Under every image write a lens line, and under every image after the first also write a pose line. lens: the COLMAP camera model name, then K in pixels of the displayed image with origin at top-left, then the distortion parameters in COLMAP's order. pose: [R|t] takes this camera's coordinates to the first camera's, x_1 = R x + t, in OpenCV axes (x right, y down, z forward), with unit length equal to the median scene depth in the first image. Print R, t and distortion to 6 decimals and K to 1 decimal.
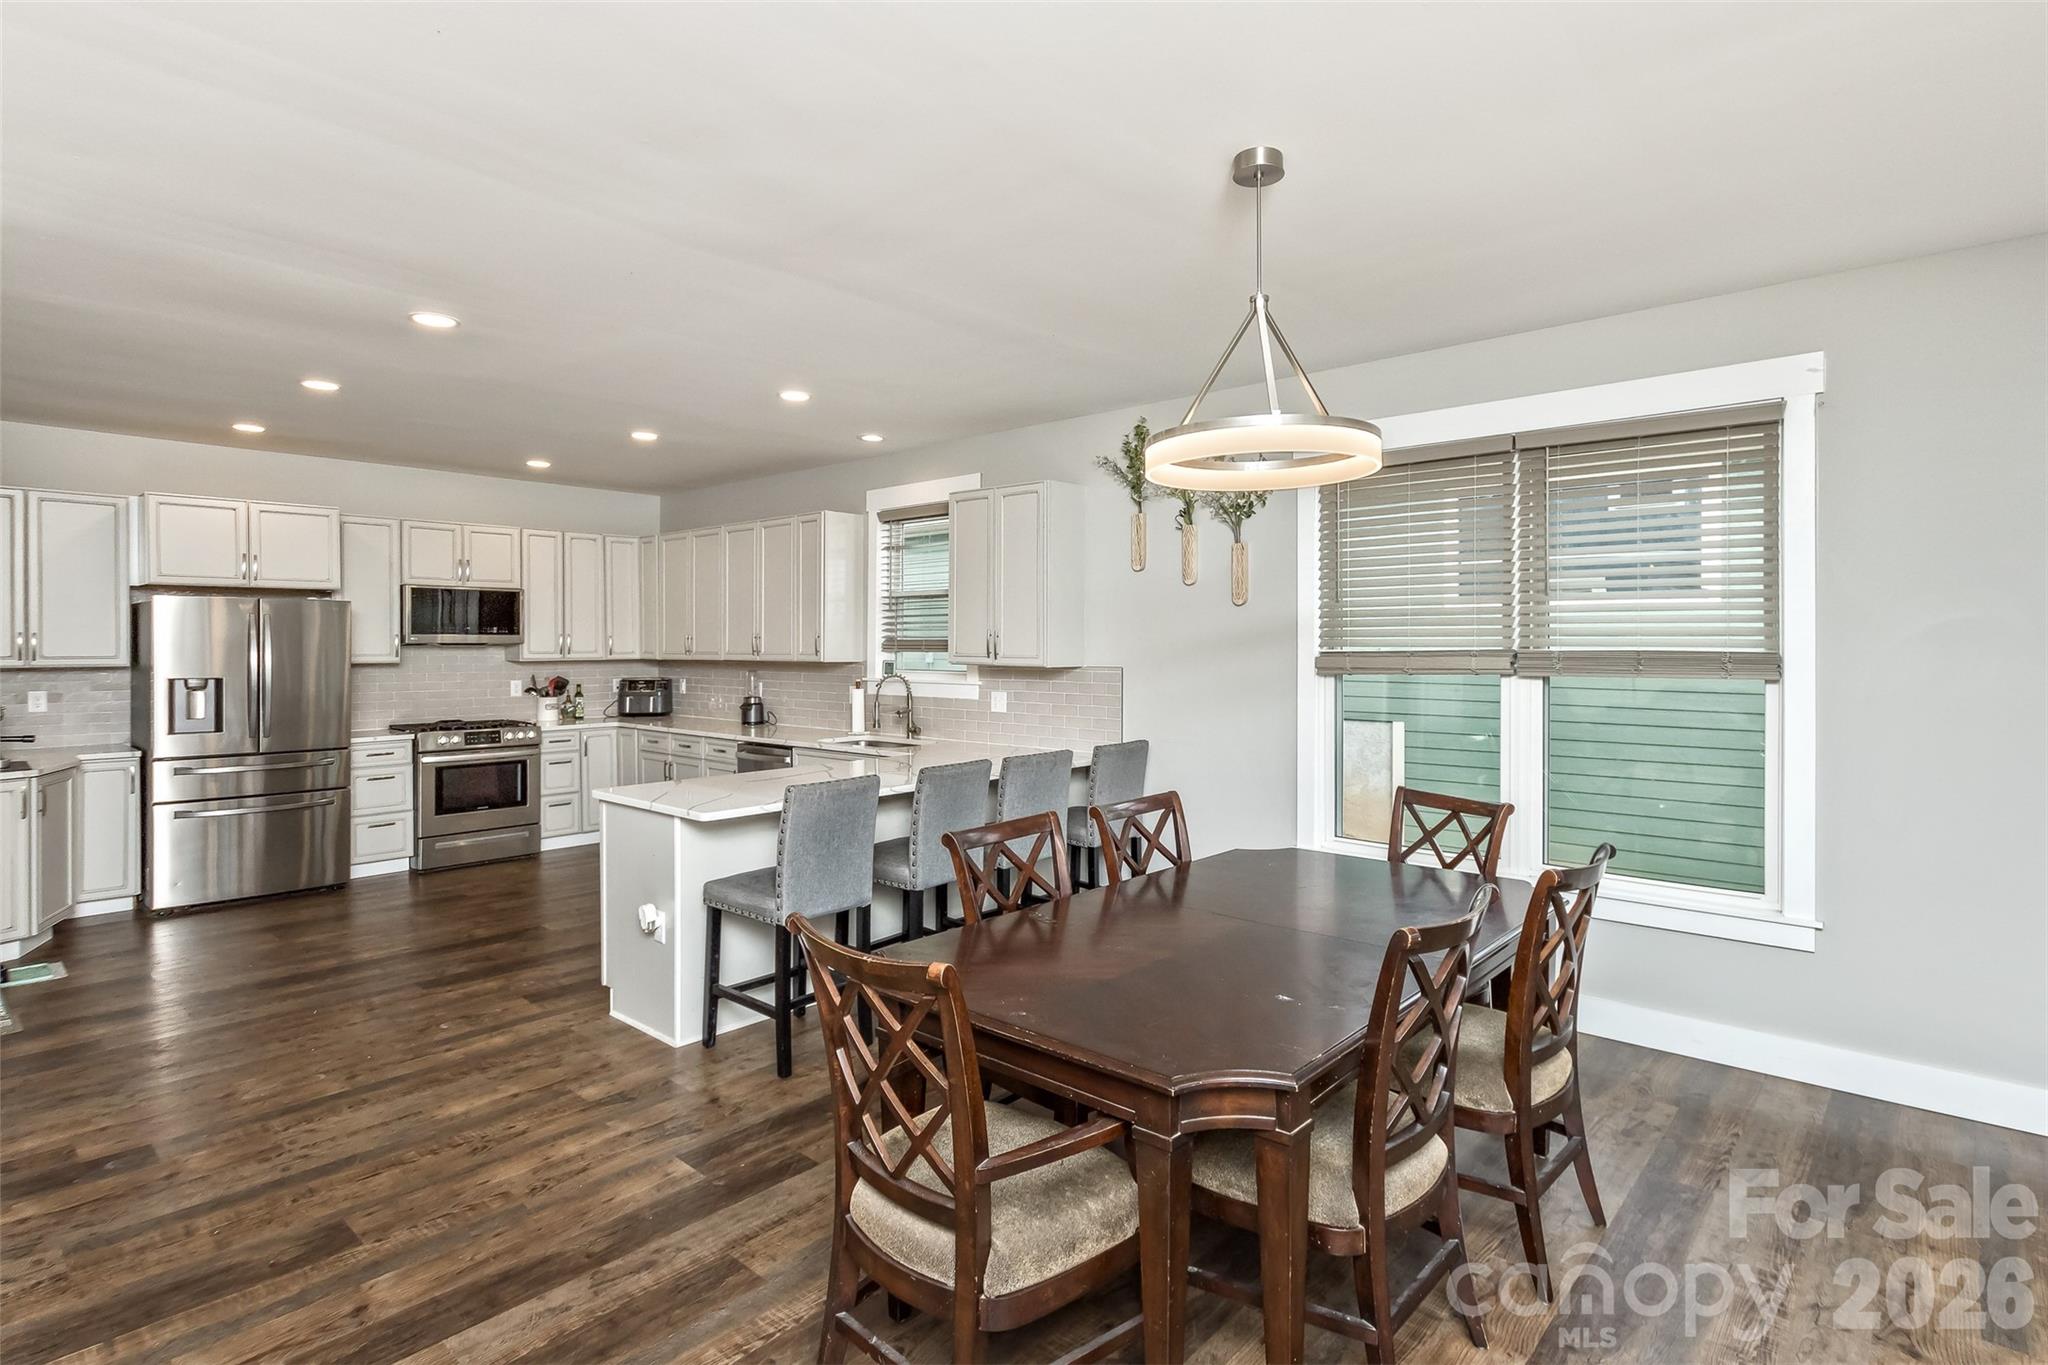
lens RADIAL K [[985.5, 0, 1028.1], [0, 985.5, 664.6], [0, 0, 1]] dist [0.003523, -0.000305]
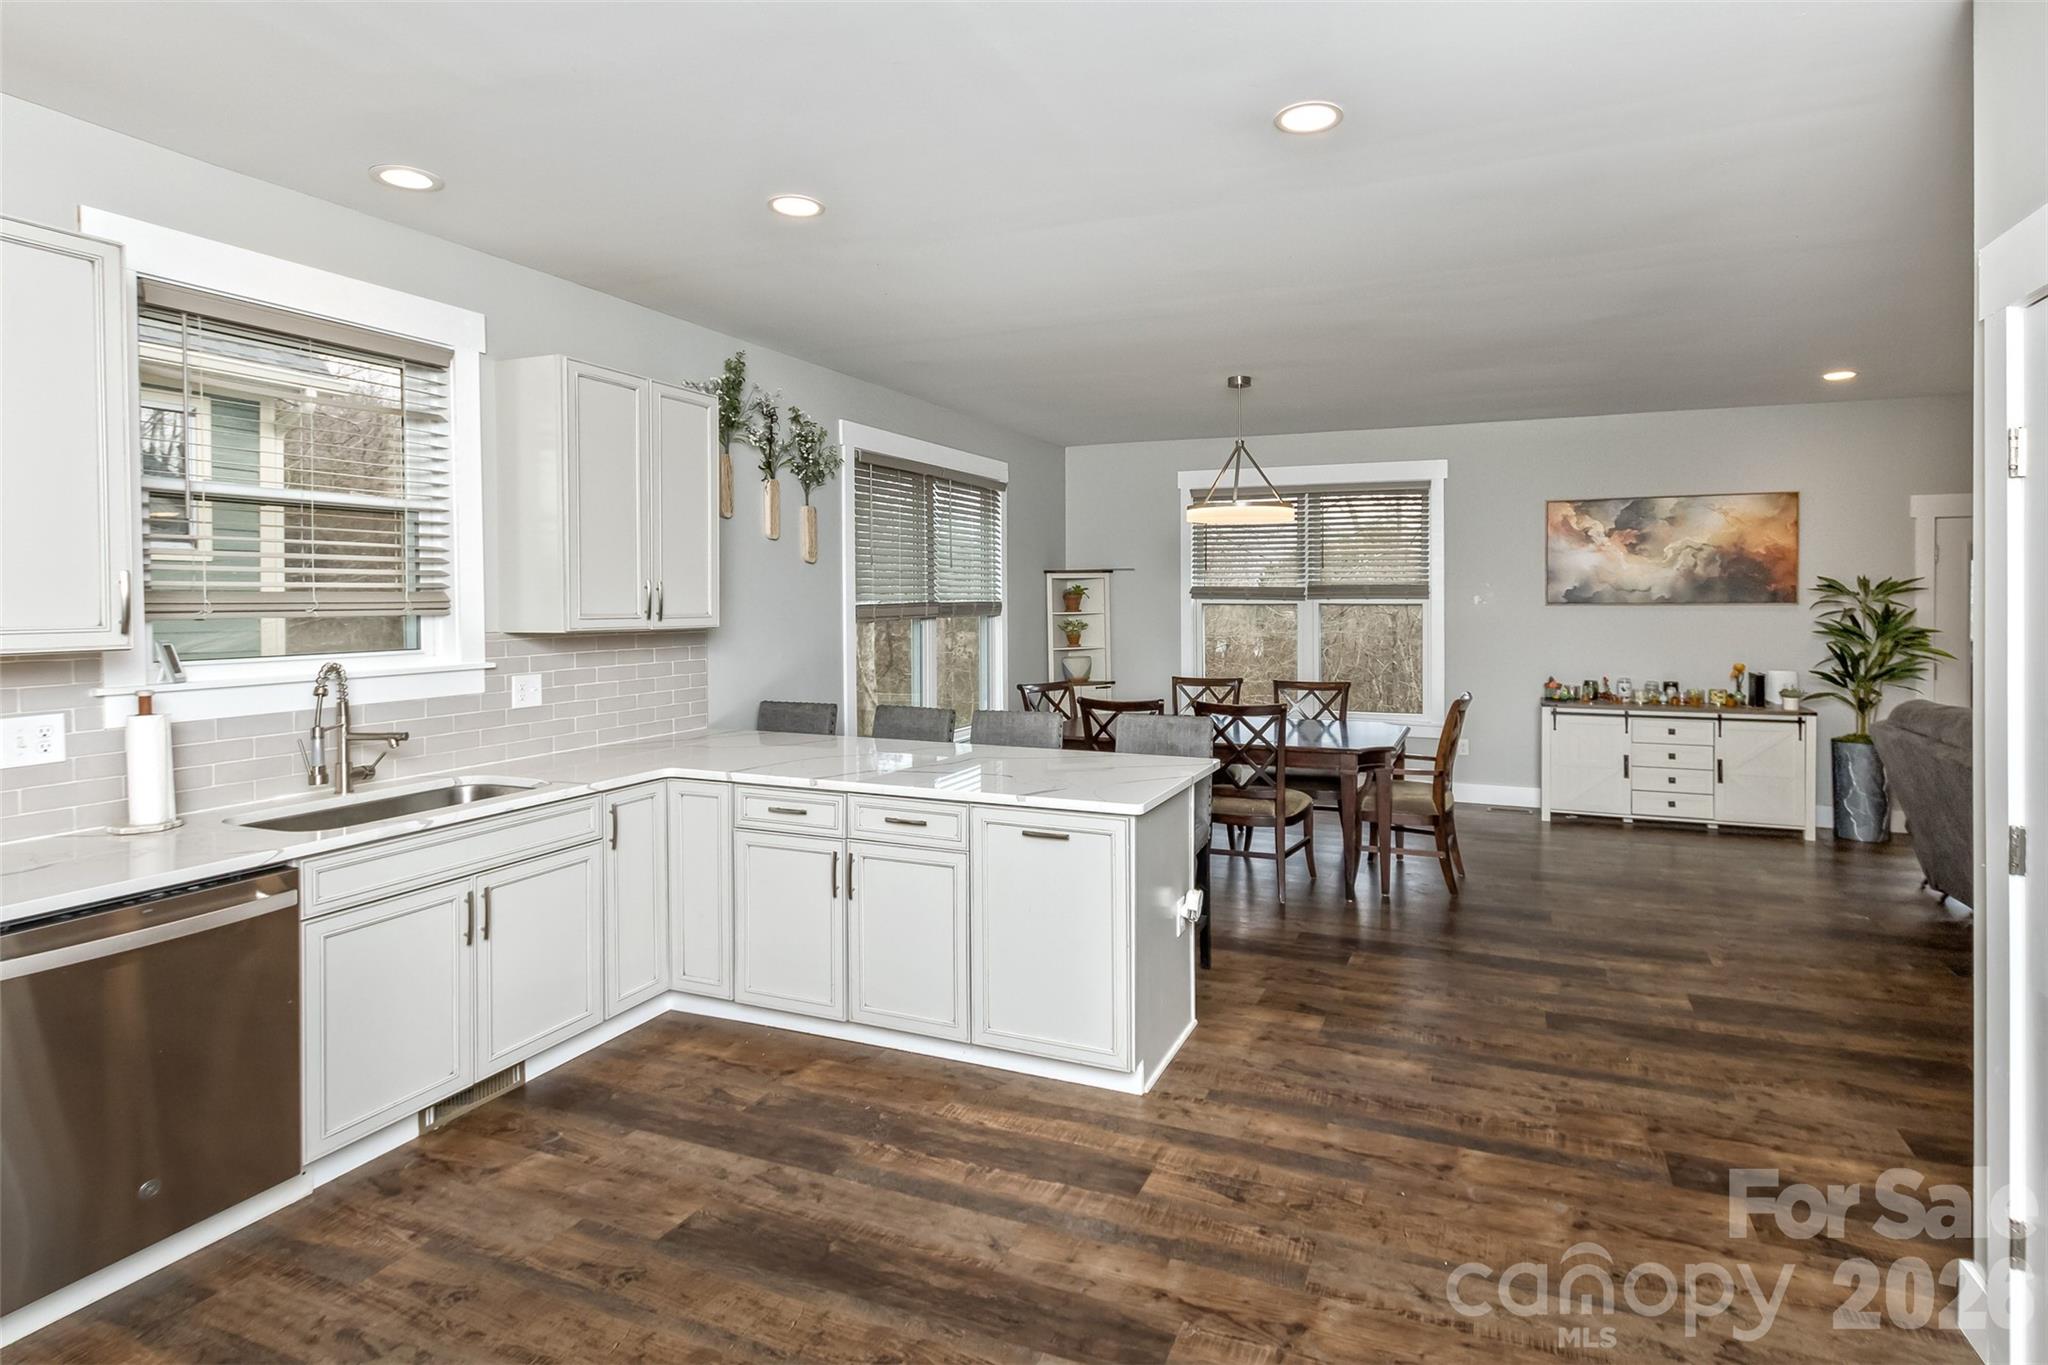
lens RADIAL K [[985.5, 0, 1116.9], [0, 985.5, 601.9], [0, 0, 1]] dist [0.003523, -0.000305]
pose [[-0.330273, -0.002471, 0.943882, -1.429355], [0.026524, 0.999577, 0.011898, -0.032266], [-0.943513, 0.028965, -0.330068, 1.604709]]
